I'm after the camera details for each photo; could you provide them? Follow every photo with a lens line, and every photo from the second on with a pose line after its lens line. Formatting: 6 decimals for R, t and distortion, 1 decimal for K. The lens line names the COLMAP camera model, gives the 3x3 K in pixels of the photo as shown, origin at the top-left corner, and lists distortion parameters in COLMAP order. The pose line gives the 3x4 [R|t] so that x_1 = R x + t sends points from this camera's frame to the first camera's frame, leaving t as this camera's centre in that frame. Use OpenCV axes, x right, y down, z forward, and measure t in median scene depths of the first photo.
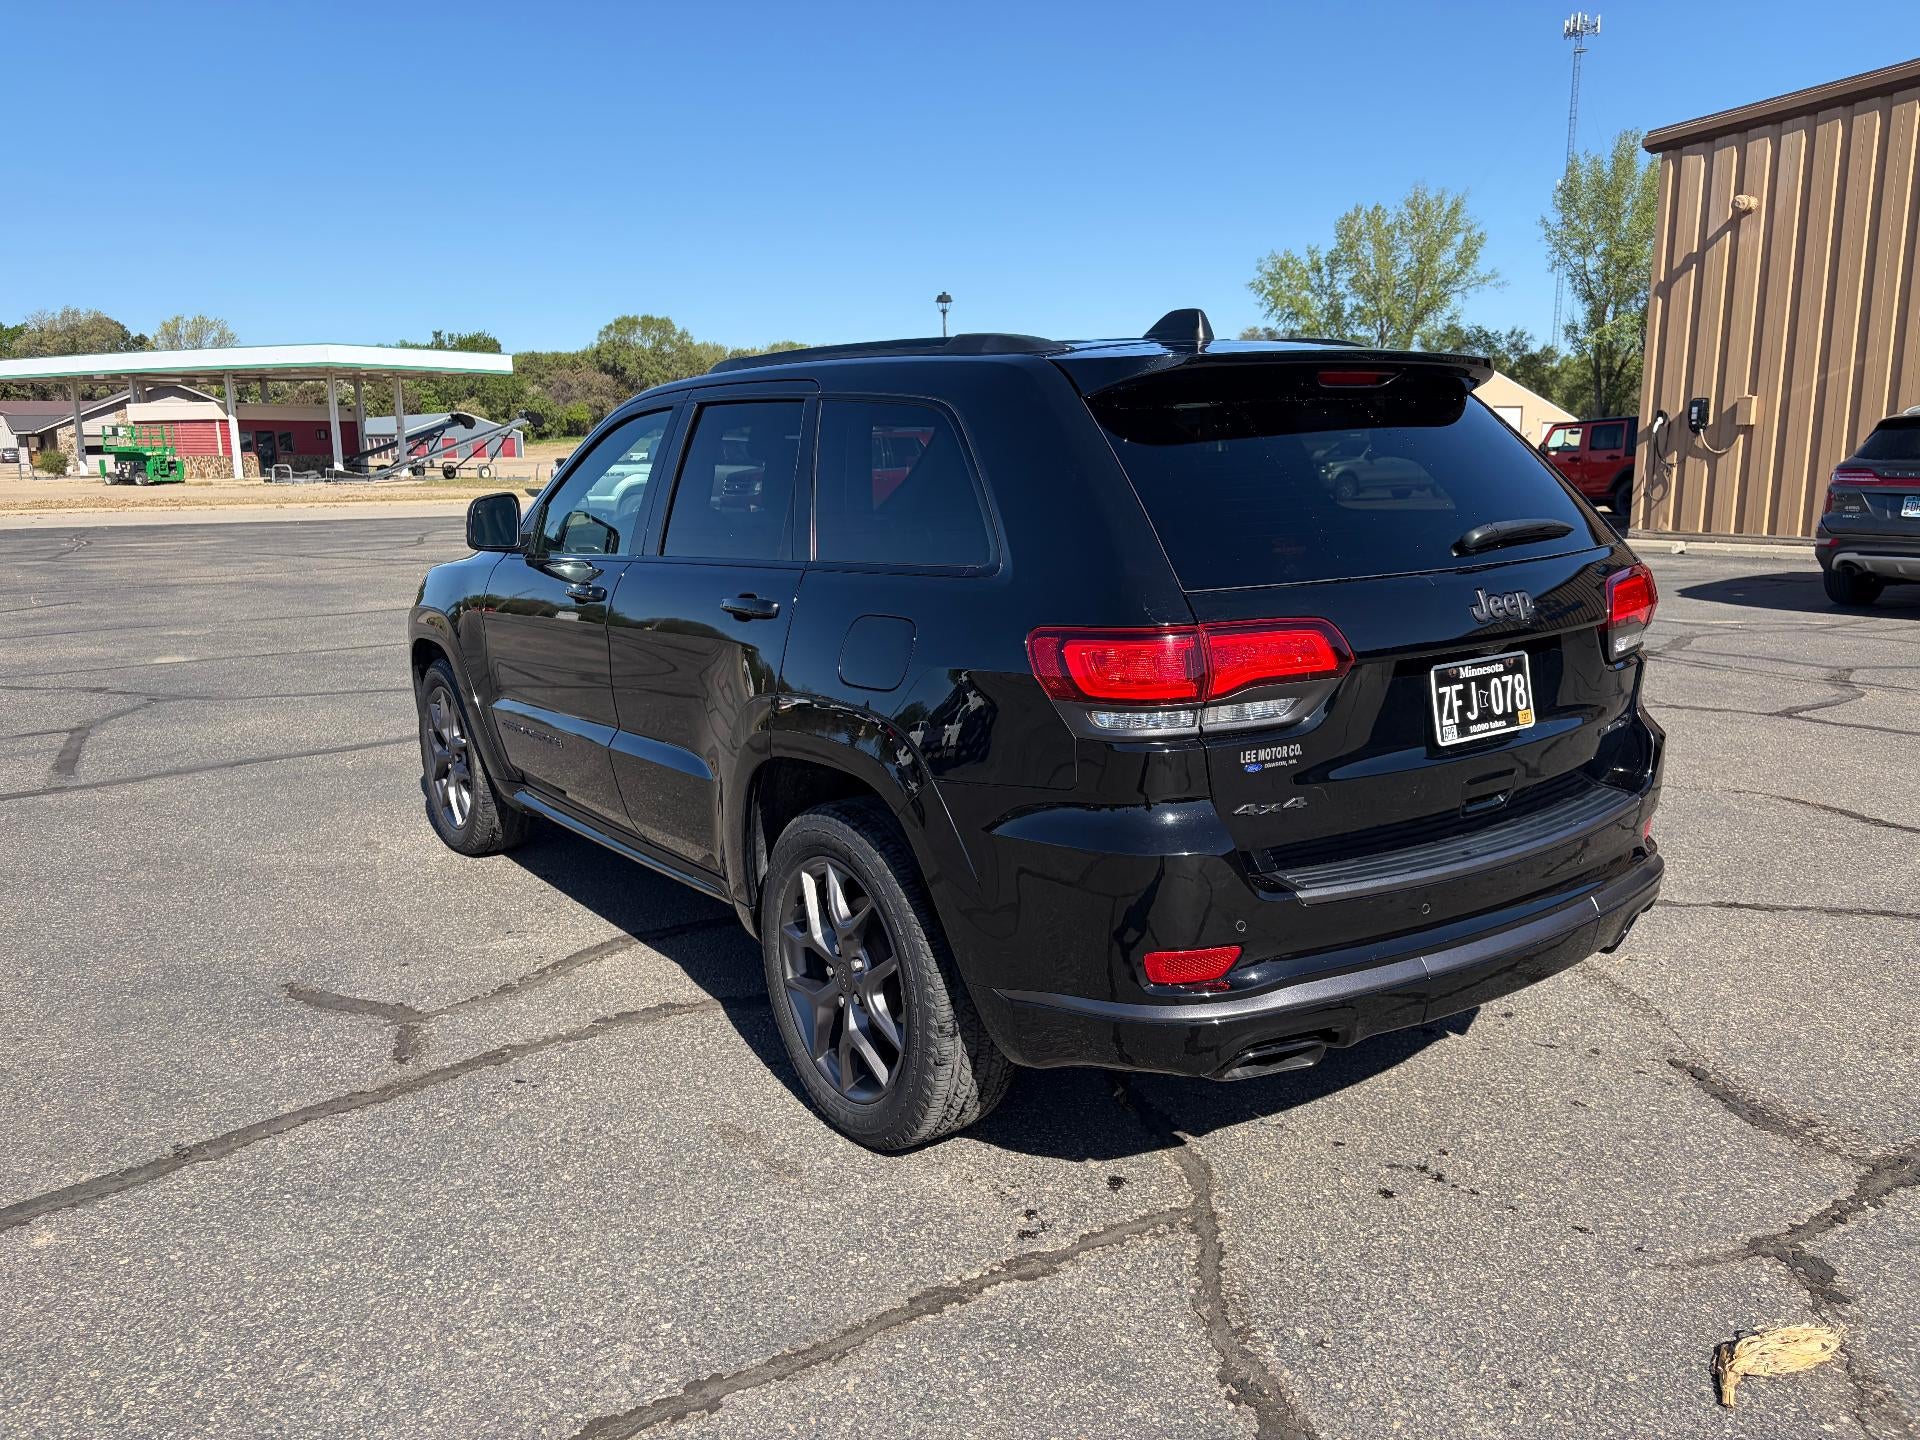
lens RADIAL K [[1449.5, 0, 964.8], [0, 1449.5, 747.0], [0, 0, 1]] dist [0.037707, -0.035731]
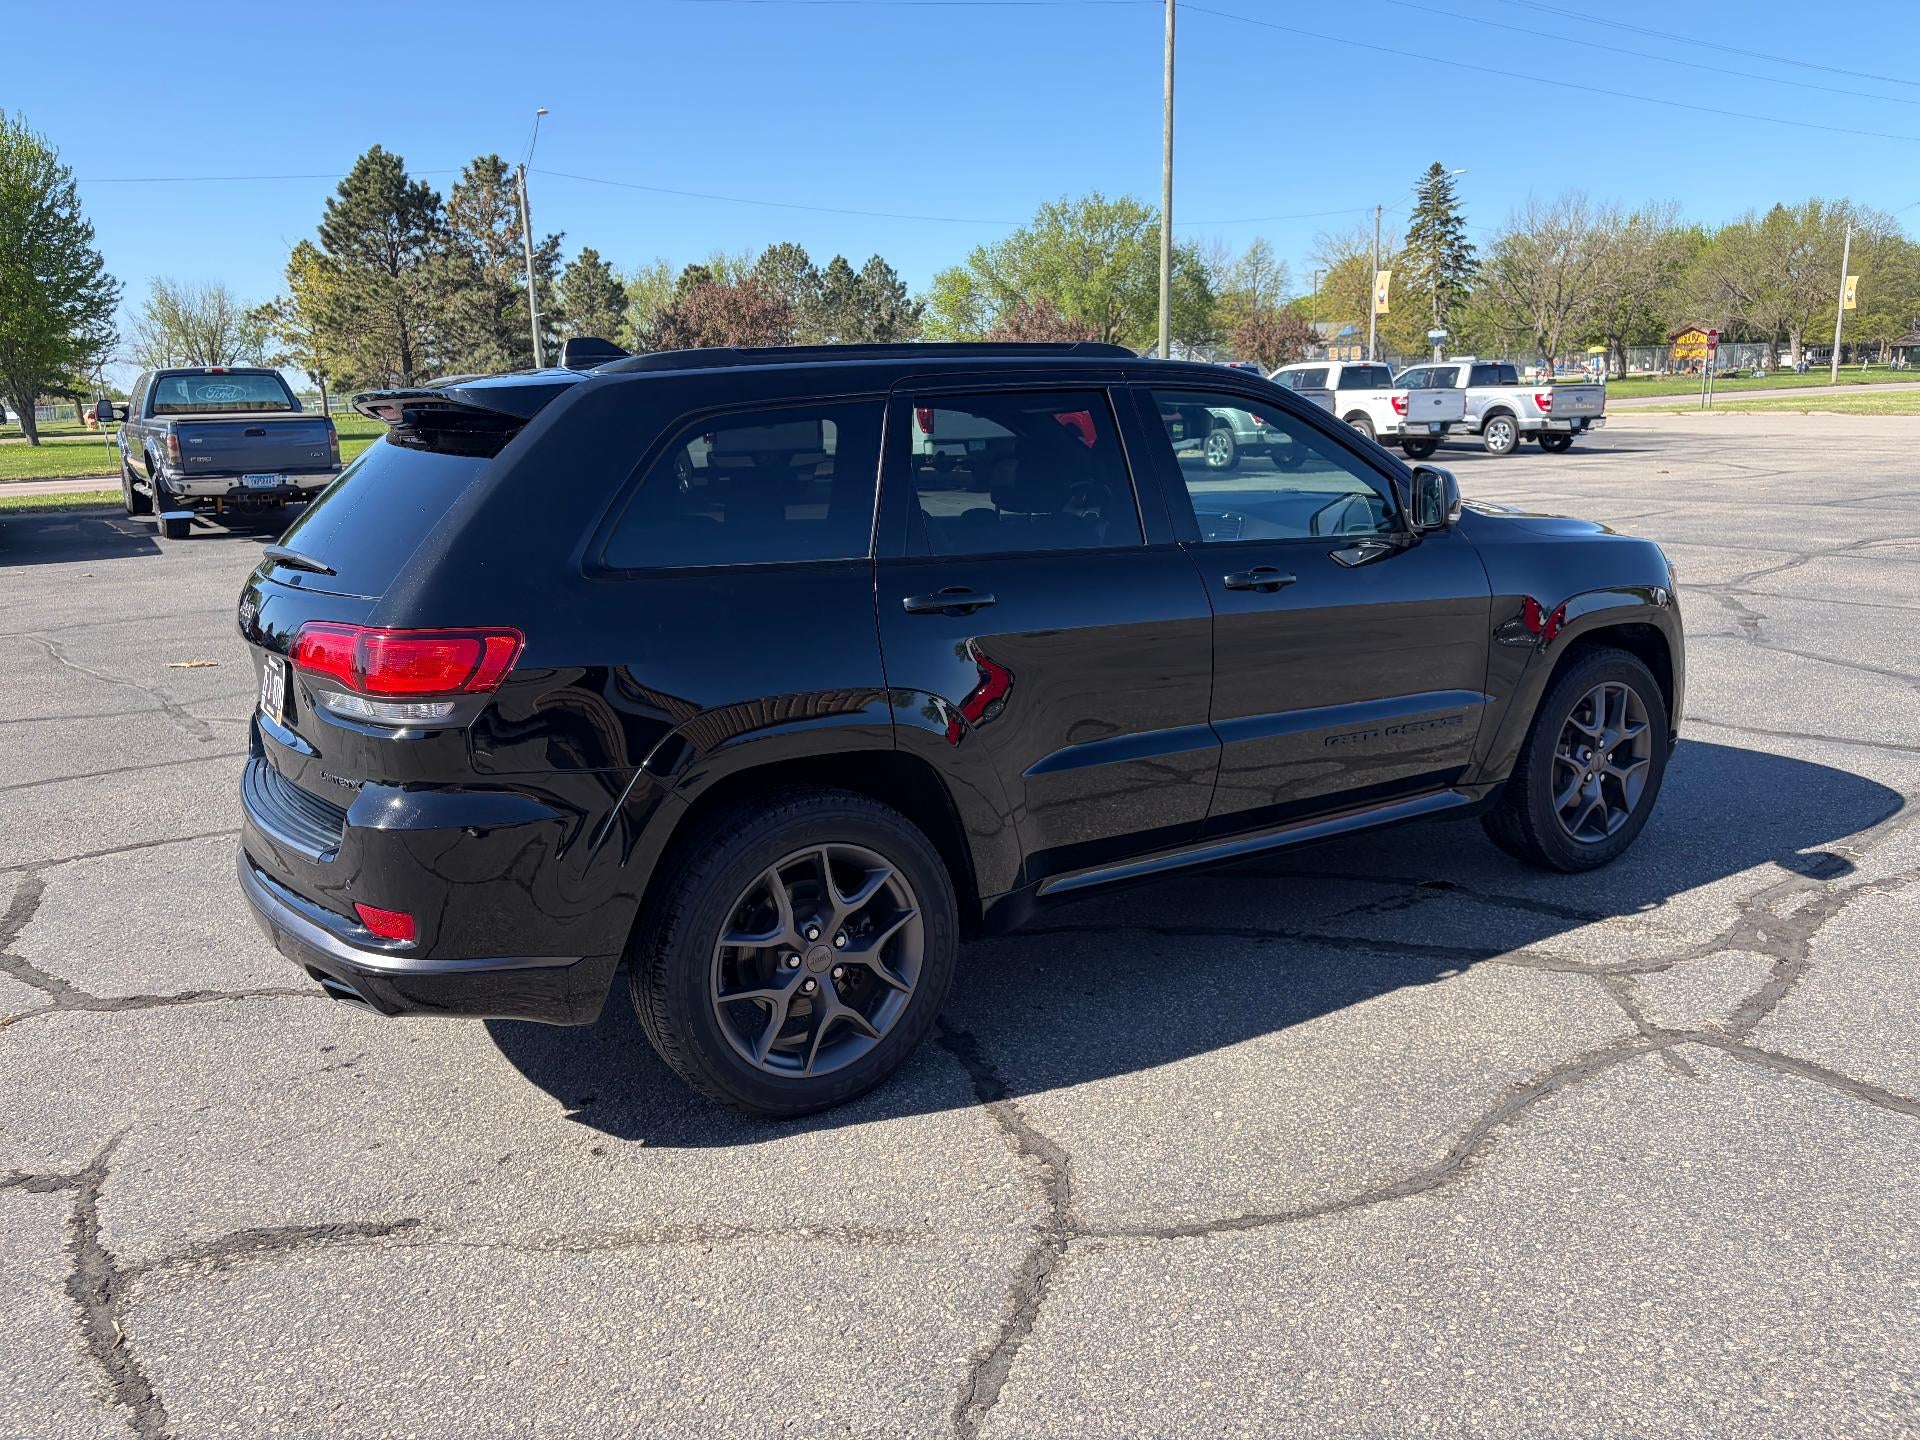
lens RADIAL K [[1449.5, 0, 964.8], [0, 1449.5, 747.0], [0, 0, 1]] dist [0.037707, -0.035731]
pose [[-0.037842, 0.252175, -0.966941, 0.948841], [-0.177292, 0.950589, 0.254849, -0.247821], [0.983430, 0.181075, 0.008736, 0.974723]]
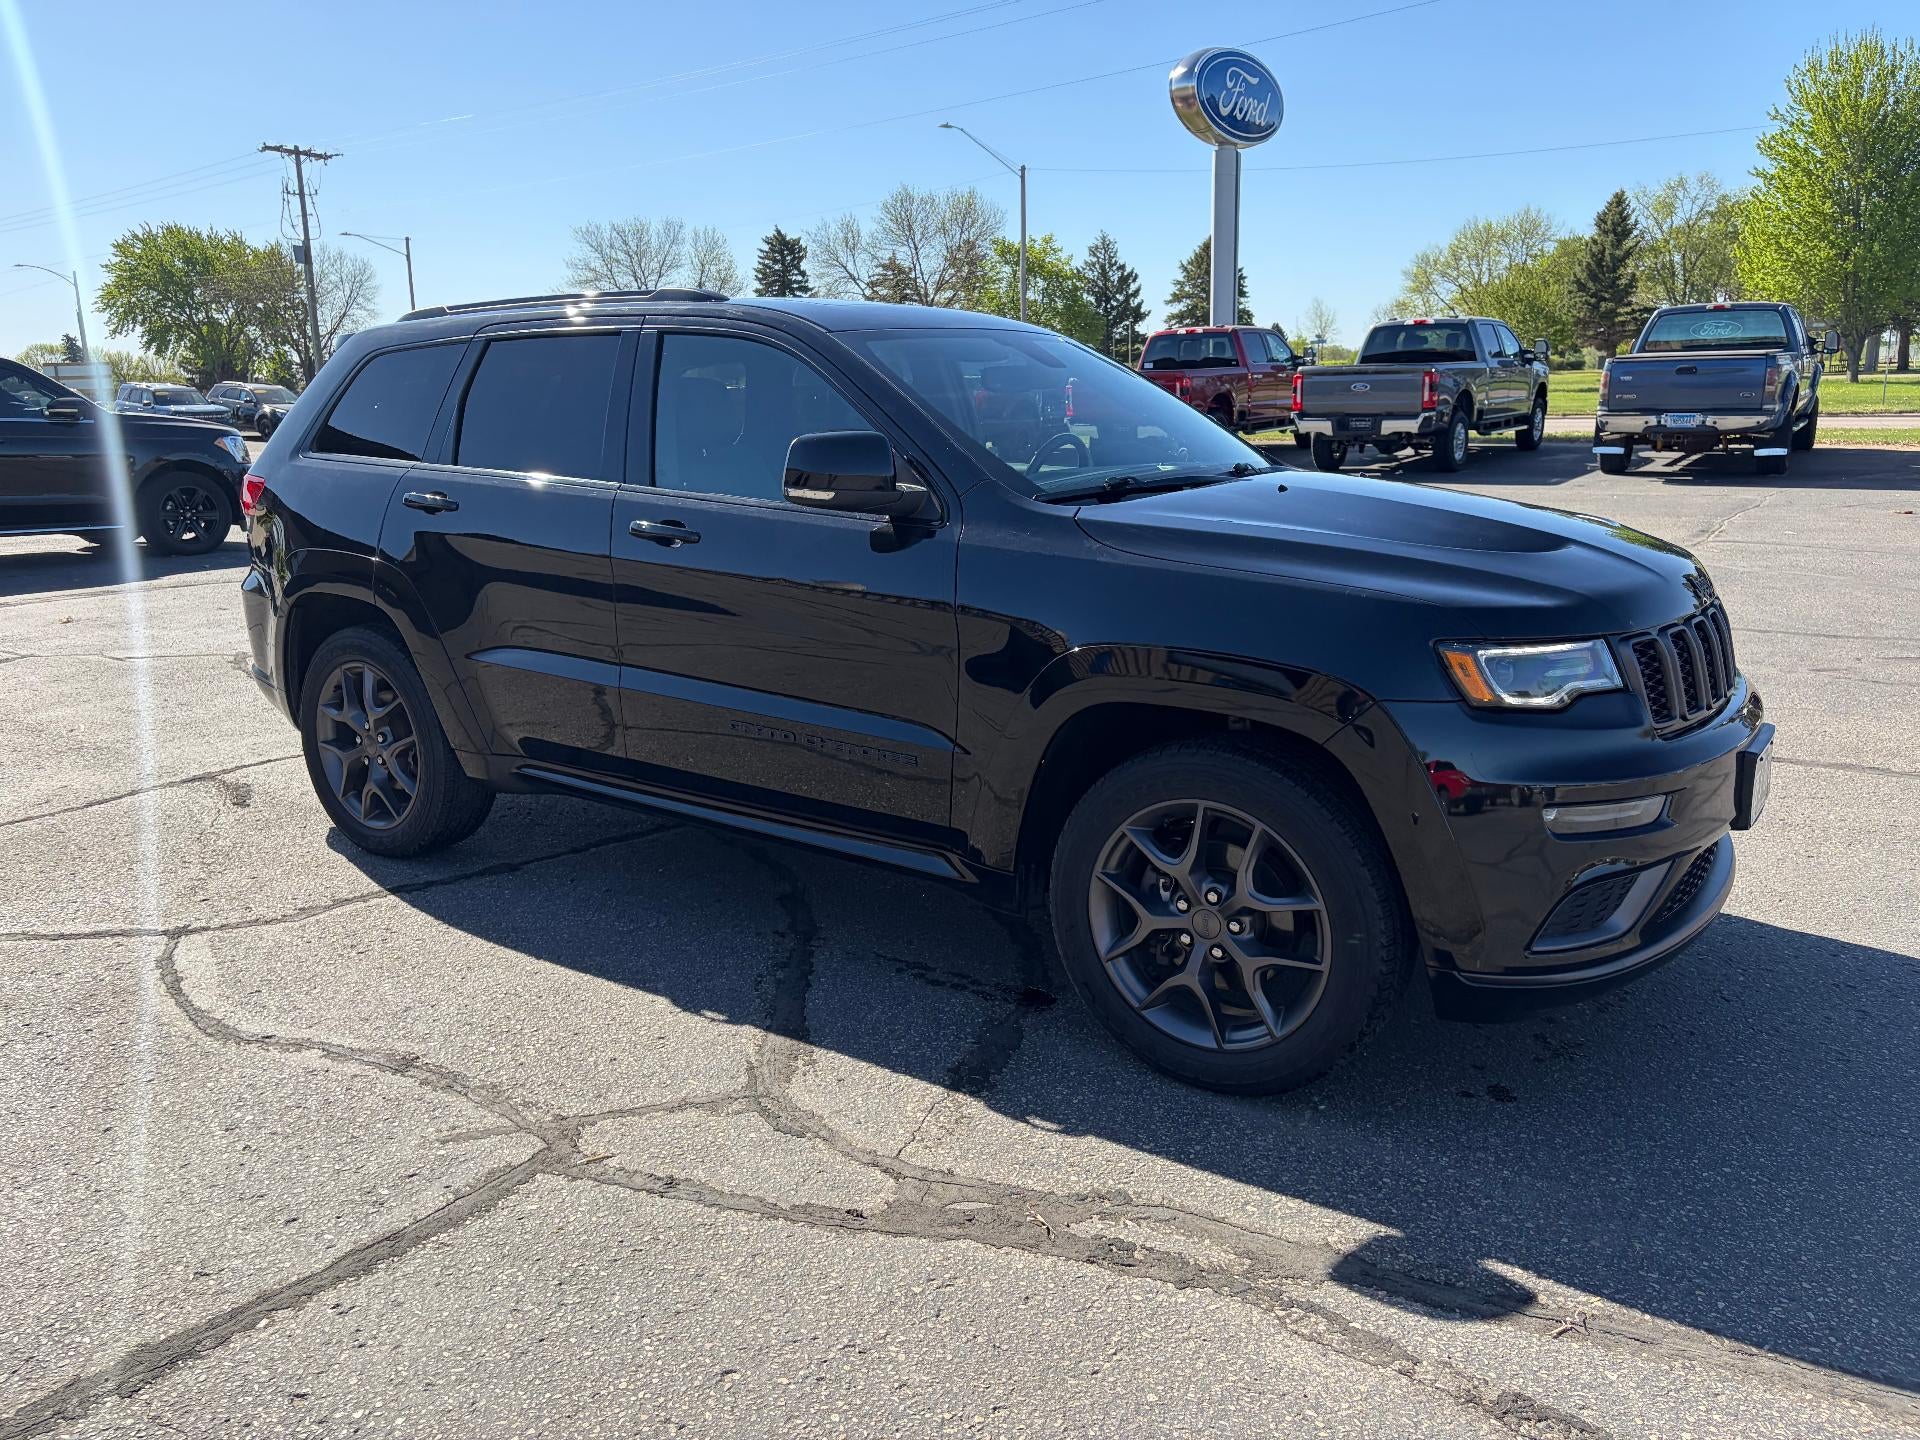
lens RADIAL K [[1459.1, 0, 940.6], [0, 1459.1, 722.3], [0, 0, 1]] dist [0.025364, -0.000582]
pose [[-0.940260, 0.109280, -0.322443, 0.224299], [-0.037887, 0.907618, 0.418084, -0.410028], [0.338344, 0.405324, -0.849256, 1.939574]]
